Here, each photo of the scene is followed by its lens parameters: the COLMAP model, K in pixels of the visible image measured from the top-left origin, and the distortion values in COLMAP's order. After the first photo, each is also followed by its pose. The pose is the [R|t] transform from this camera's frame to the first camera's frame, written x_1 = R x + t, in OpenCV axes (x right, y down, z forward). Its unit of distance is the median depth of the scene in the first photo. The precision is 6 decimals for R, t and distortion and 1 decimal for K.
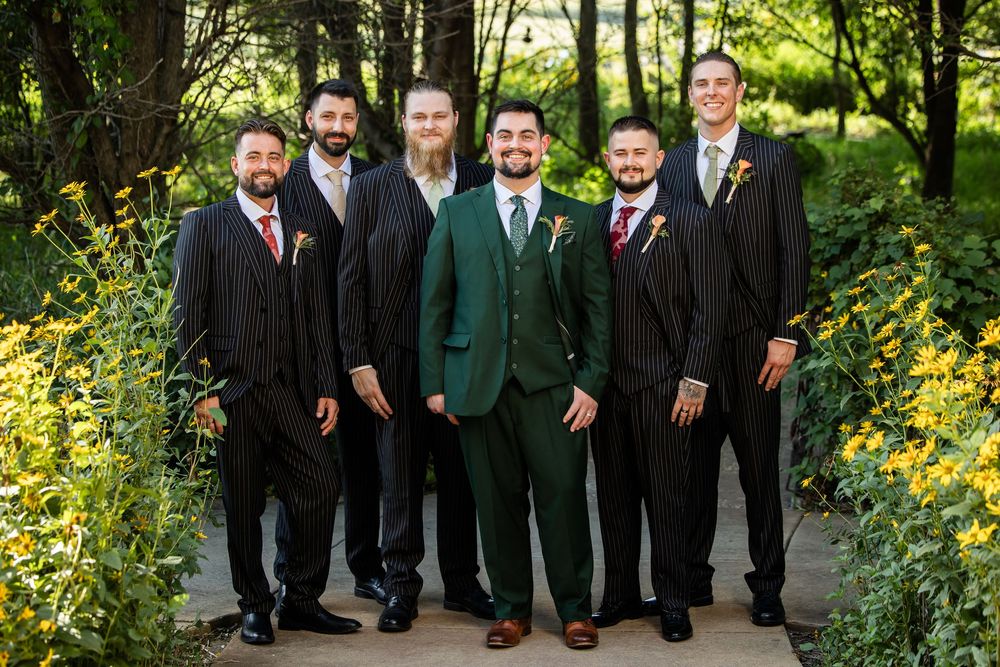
lens RADIAL K [[2095.0, 0, 500.0], [0, 2095.0, 333.5], [0, 0, 1]] dist [-0.208788, 0.014499]
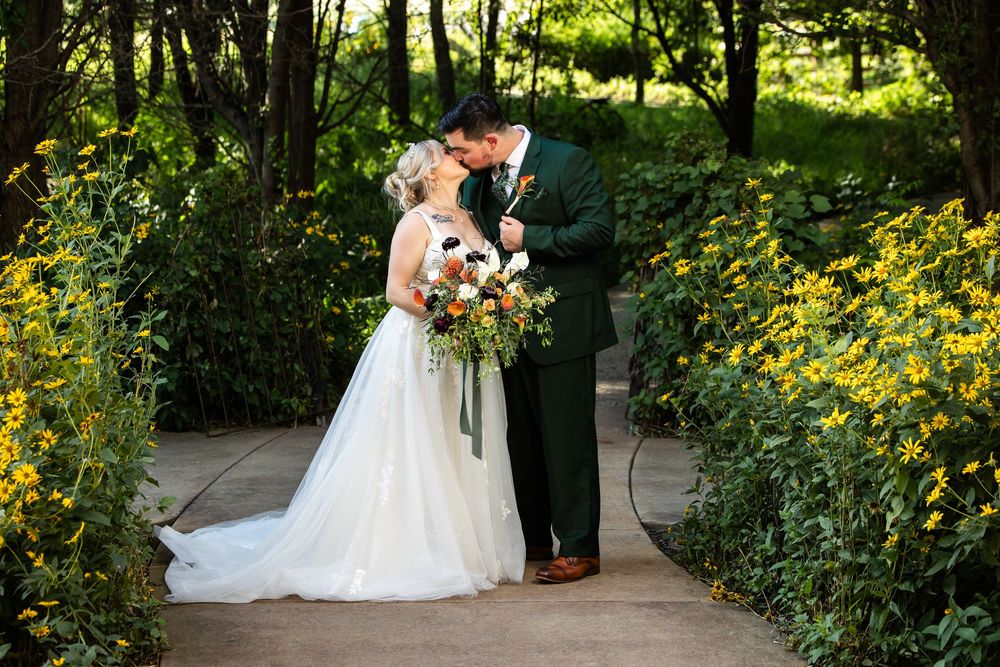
lens RADIAL K [[2061.6, 0, 500.0], [0, 2061.6, 333.5], [0, 0, 1]] dist [-0.214238, -0.074547]
pose [[0.995206, -0.003349, 0.097748, -0.038331], [0.001556, 0.999829, 0.018409, 0.009033], [-0.097793, -0.018168, 0.995041, -0.094746]]
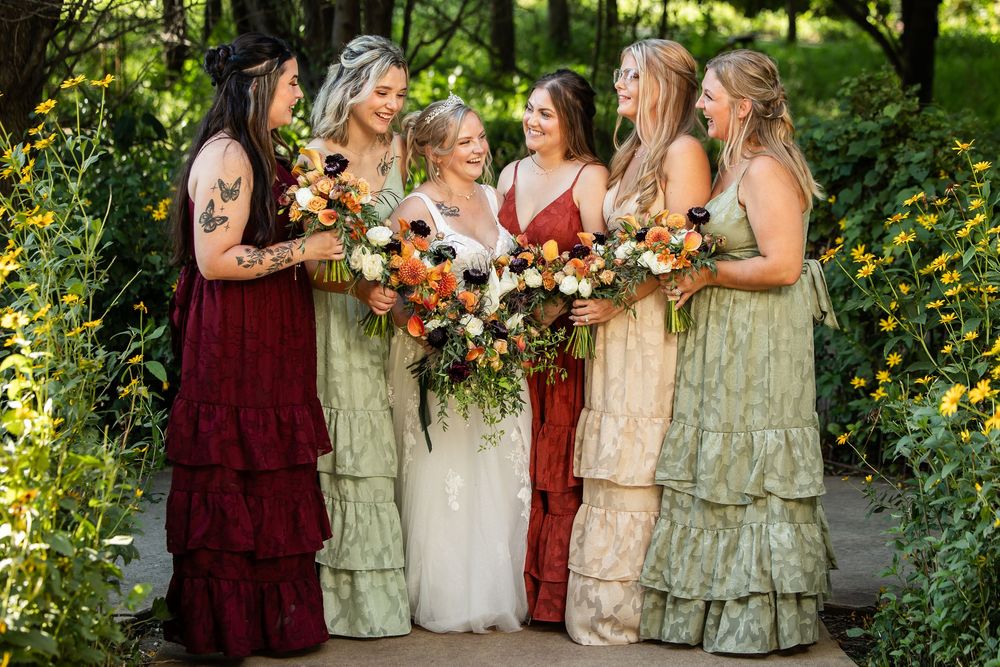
lens RADIAL K [[2424.4, 0, 562.0], [0, 2424.4, 332.4], [0, 0, 1]] dist [-0.143365, 0.227088]
pose [[0.997416, -0.010079, 0.071132, -0.026517], [0.008310, 0.999650, 0.025133, 0.000587], [-0.071360, -0.024476, 0.997150, 0.010401]]
